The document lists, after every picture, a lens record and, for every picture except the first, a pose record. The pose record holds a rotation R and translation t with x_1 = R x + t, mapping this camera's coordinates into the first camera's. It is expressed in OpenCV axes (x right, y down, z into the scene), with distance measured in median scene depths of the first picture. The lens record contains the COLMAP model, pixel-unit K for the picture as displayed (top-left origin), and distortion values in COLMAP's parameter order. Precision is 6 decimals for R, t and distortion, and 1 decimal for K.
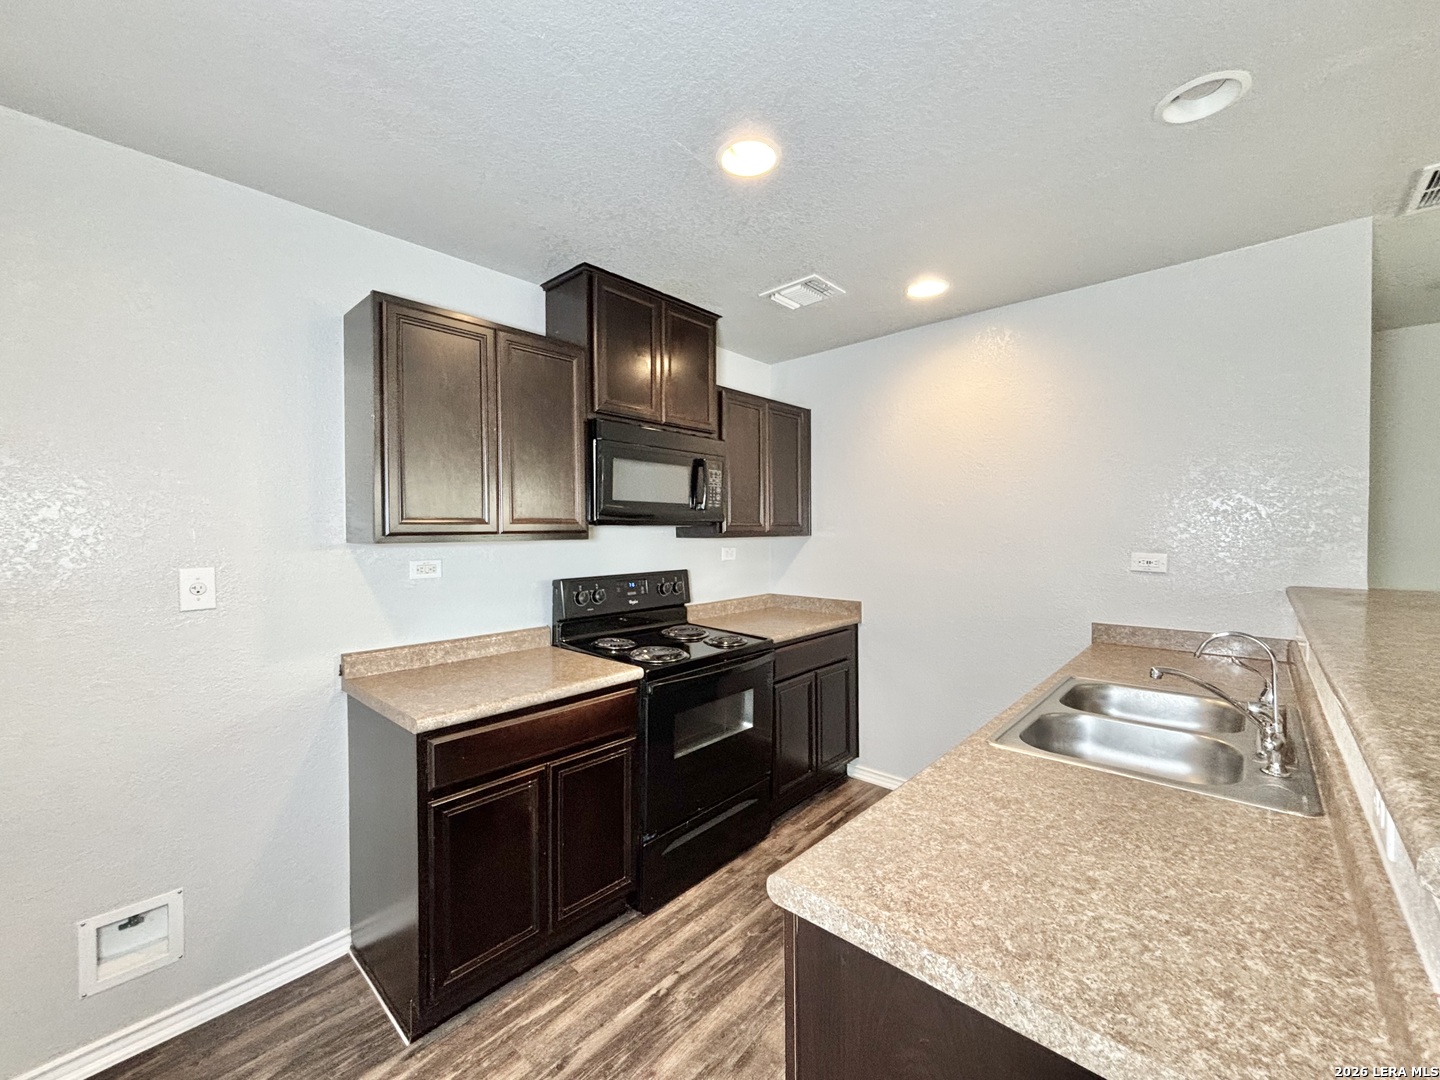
lens RADIAL K [[588.5, 0, 721.6], [0, 588.5, 534.2], [0, 0, 1]] dist [0.000544, 0.001937]
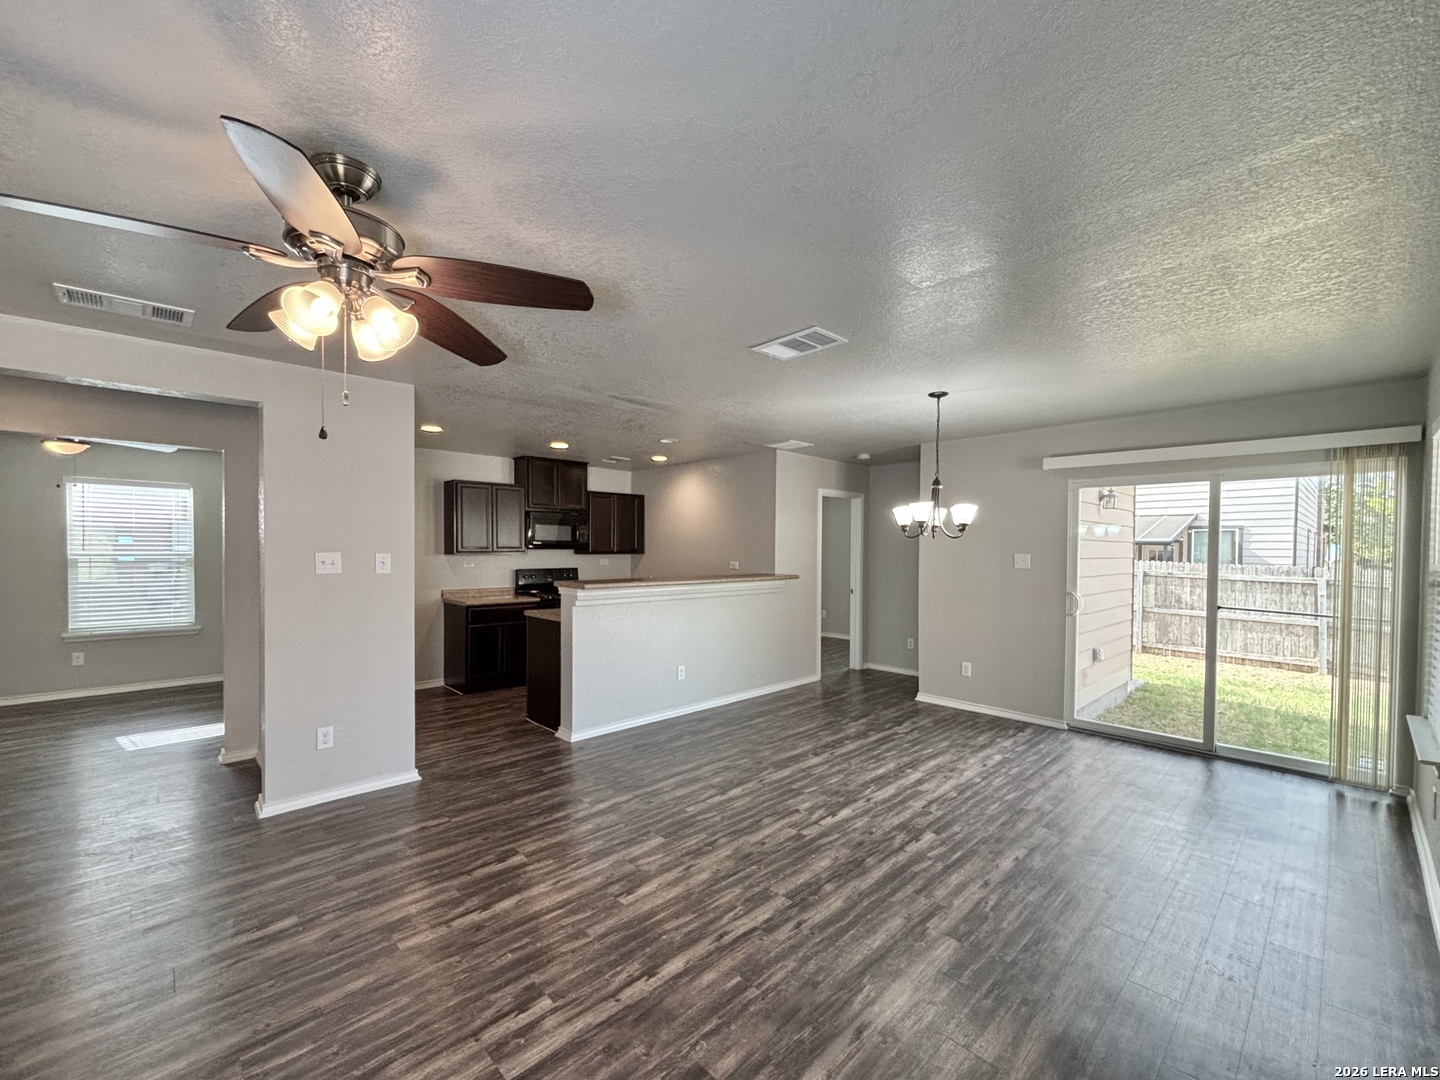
lens RADIAL K [[588.5, 0, 725.3], [0, 588.5, 558.6], [0, 0, 1]] dist [0.000544, 0.001937]
pose [[0.997889, 0.011875, -0.063842, 0.747759], [-0.011235, 0.999883, 0.010378, -0.008699], [0.063958, -0.009639, 0.997906, -1.428522]]
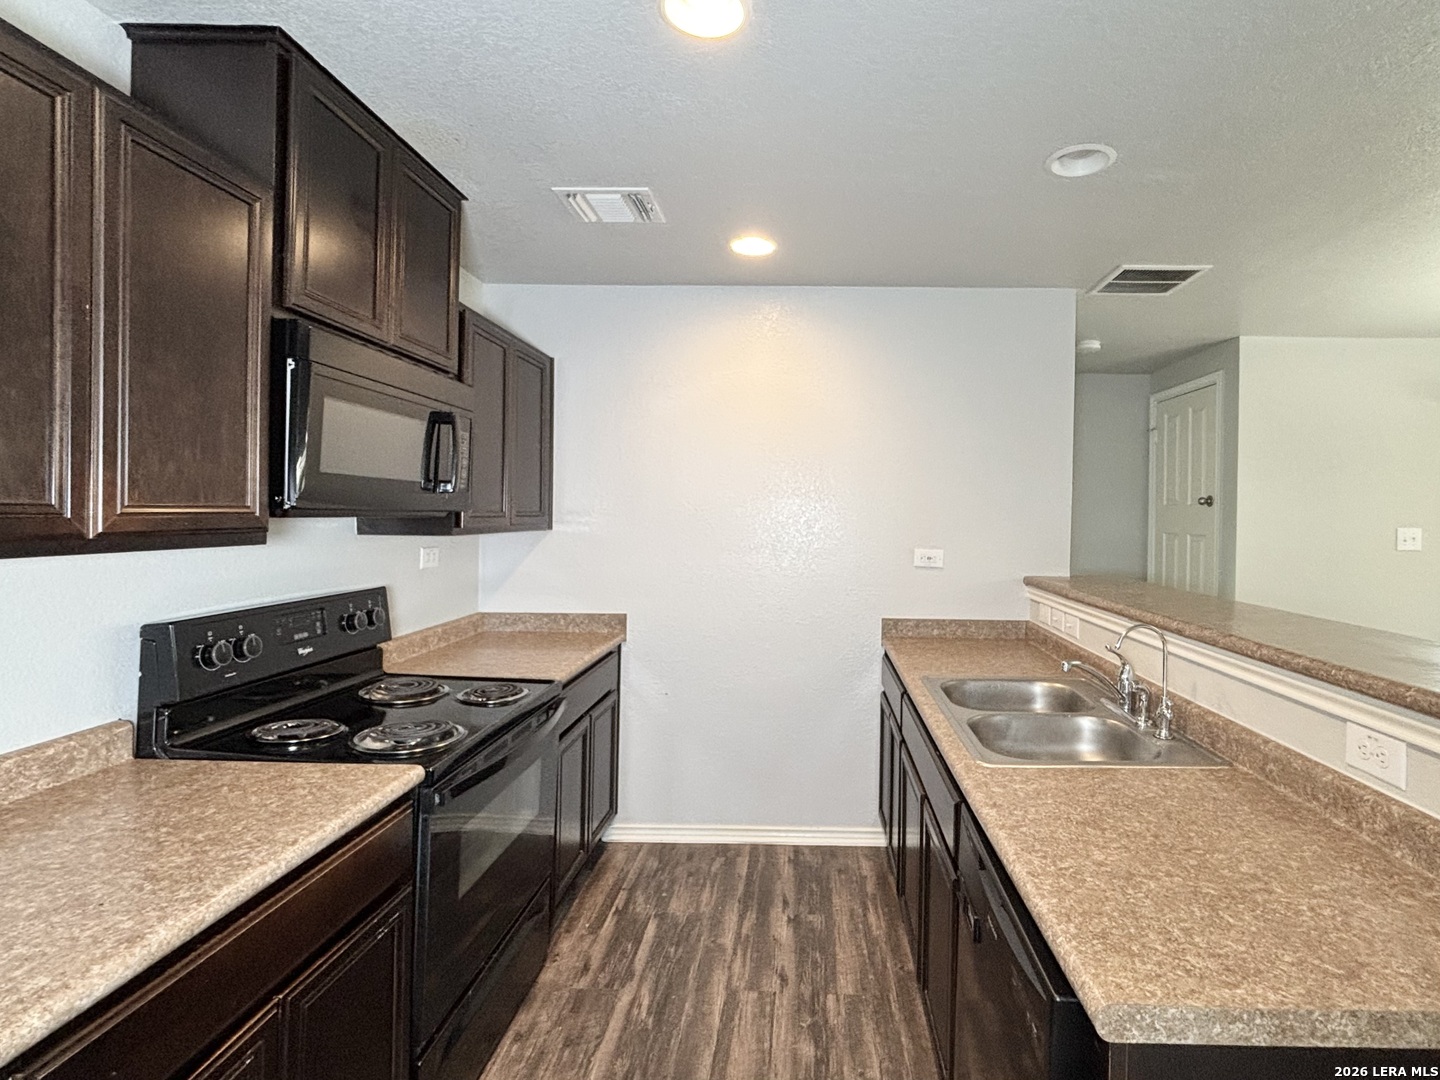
lens RADIAL K [[701.3, 0, 733.3], [0, 701.3, 514.4], [0, 0, 1]] dist [-0.004314, 0.000975]
pose [[0.744972, 0.010758, 0.667010, -0.312526], [-0.010305, 0.999936, -0.004617, -0.018040], [-0.667017, -0.003434, 0.745035, 0.230125]]
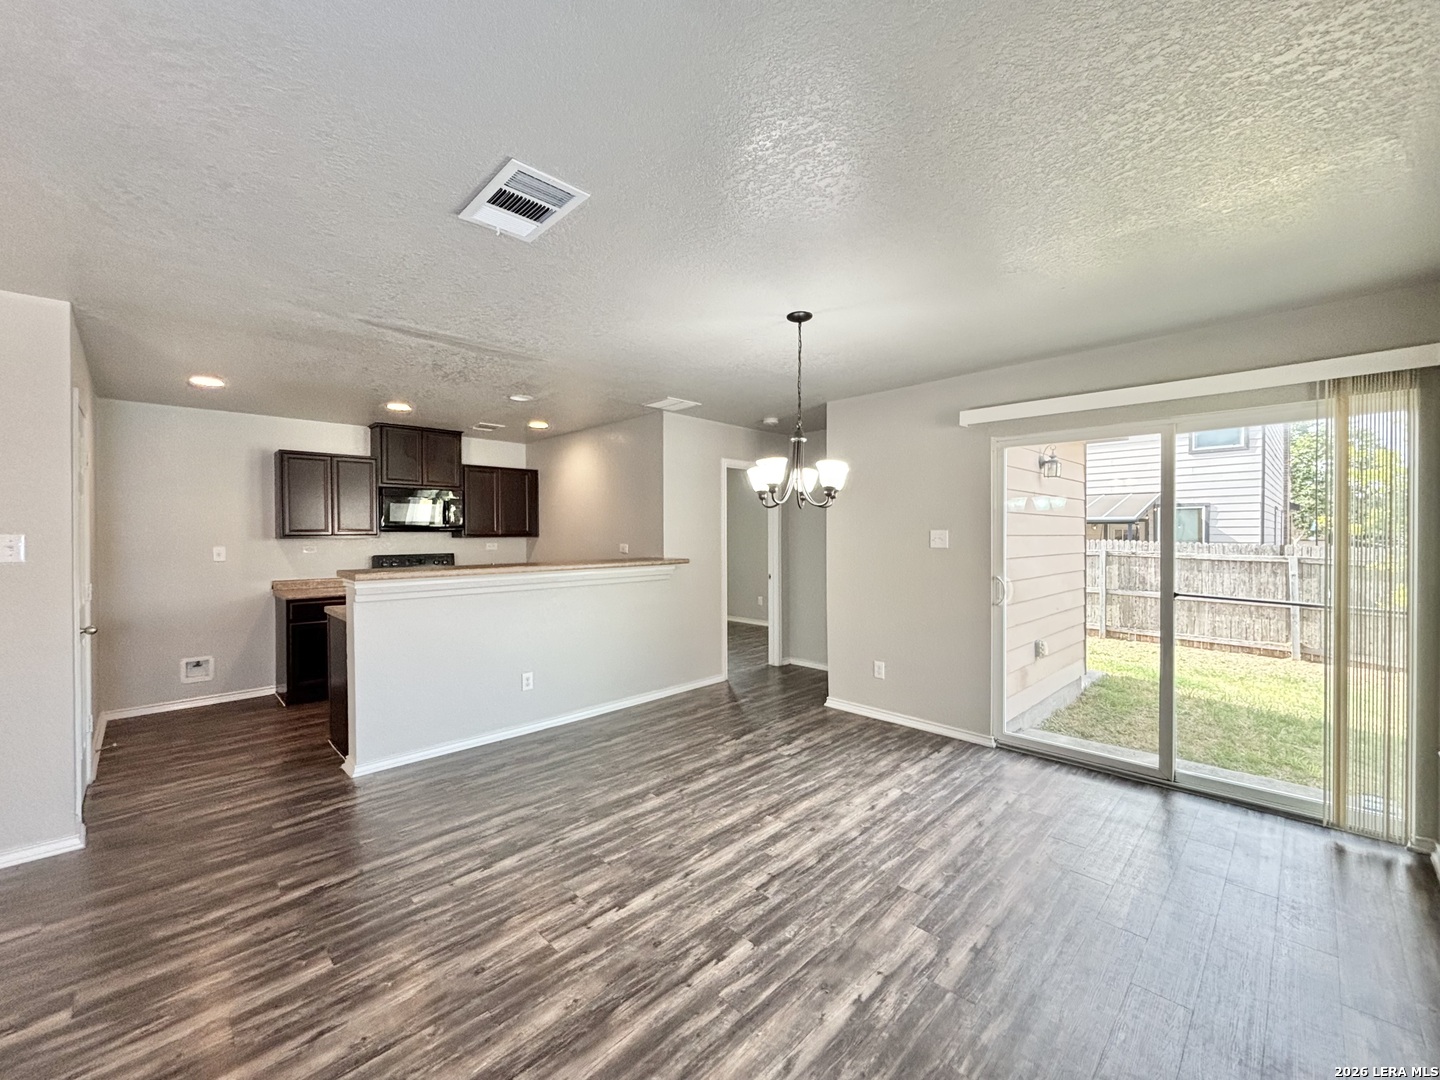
lens RADIAL K [[580.4, 0, 713.2], [0, 580.4, 536.6], [0, 0, 1]] dist [-0.000419, 0.000986]
pose [[0.998624, 0.001034, -0.052433, 1.040554], [-0.001125, 0.999998, -0.001722, 0.004909], [0.052431, 0.001779, 0.998623, -1.063710]]
